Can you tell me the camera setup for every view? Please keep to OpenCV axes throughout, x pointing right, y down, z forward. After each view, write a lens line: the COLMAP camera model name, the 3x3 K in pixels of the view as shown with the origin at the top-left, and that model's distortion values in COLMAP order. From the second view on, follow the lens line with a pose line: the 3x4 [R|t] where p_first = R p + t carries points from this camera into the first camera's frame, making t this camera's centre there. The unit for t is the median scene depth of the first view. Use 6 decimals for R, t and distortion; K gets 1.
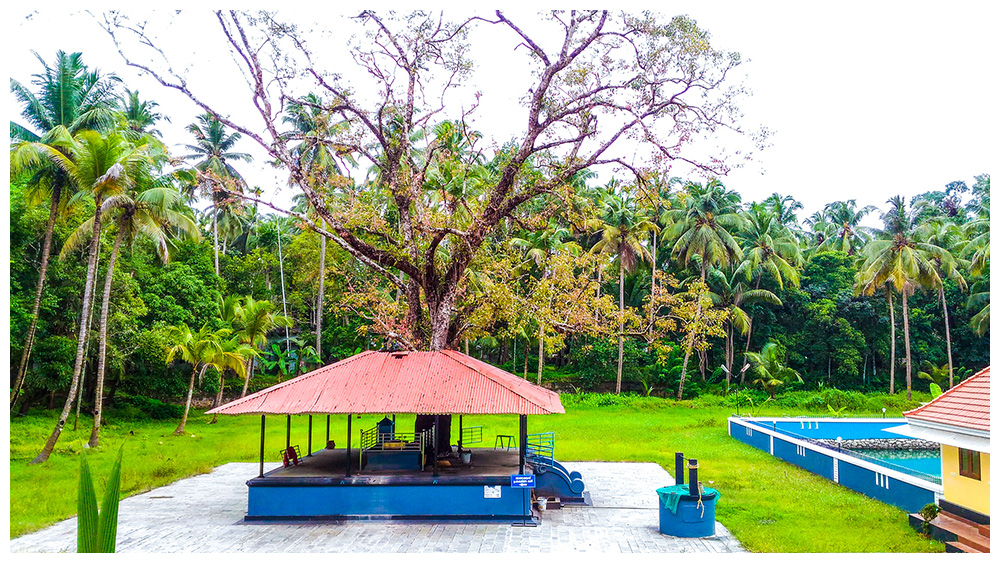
lens RADIAL K [[821.8, 0, 500.0], [0, 821.8, 281.5], [0, 0, 1]] dist [0.038116, -0.006749]
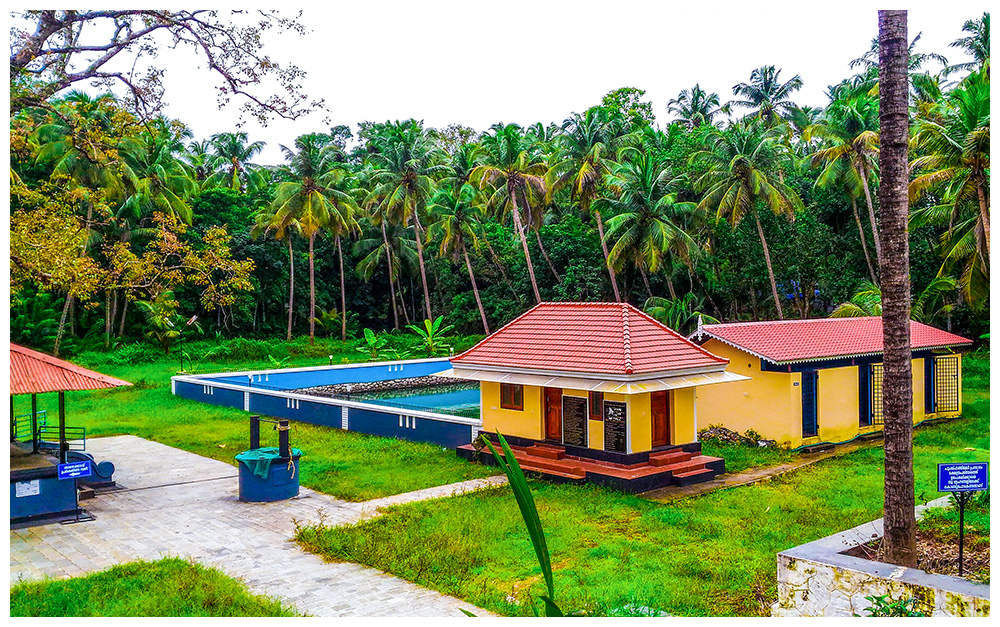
lens RADIAL K [[969.9, 0, 500.0], [0, 969.9, 313.5], [0, 0, 1]] dist [0.001265, -0.010680]
pose [[0.718559, -0.027581, 0.694918, -0.148996], [-0.045983, 0.995143, 0.087044, -0.007320], [-0.693944, -0.094501, 0.713801, 0.013317]]
